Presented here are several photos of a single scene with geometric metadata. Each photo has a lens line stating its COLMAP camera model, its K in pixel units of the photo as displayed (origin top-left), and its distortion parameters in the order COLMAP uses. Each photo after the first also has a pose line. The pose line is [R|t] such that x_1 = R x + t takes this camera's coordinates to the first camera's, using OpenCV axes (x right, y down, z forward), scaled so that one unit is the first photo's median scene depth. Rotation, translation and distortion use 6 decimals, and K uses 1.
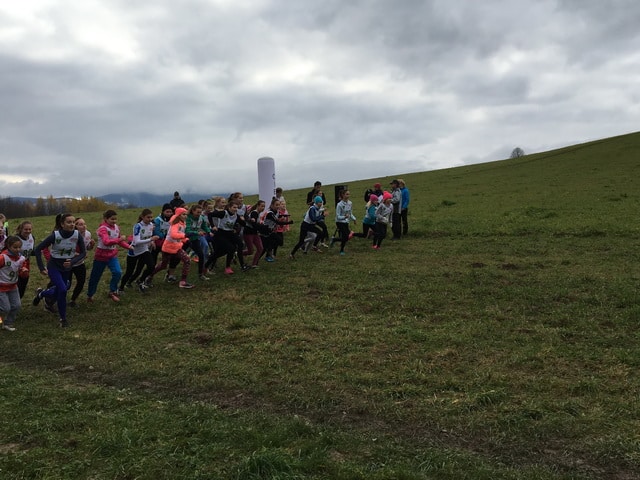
lens RADIAL K [[632.1, 0, 320.0], [0, 632.1, 240.0], [0, 0, 1]] dist [0.088019, -0.188575]
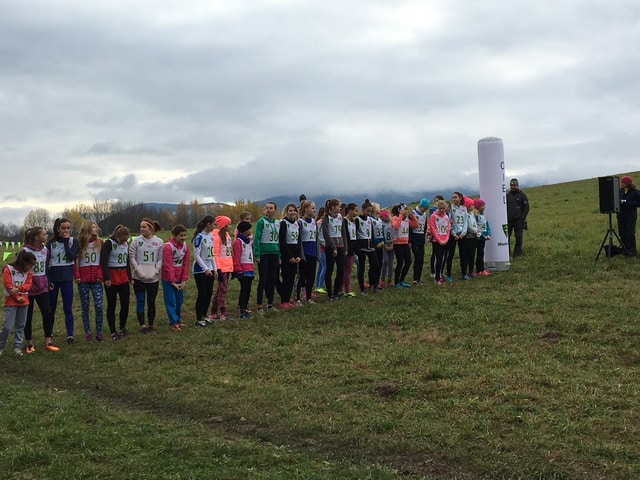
lens RADIAL K [[1013.2, 0, 320.0], [0, 1013.2, 240.0], [0, 0, 1]] dist [0.189637, -0.021842]
pose [[0.962233, -0.003678, -0.272202, 0.064822], [-0.003966, 0.999613, -0.027528, 0.016734], [0.272198, 0.027568, 0.961846, -0.160512]]
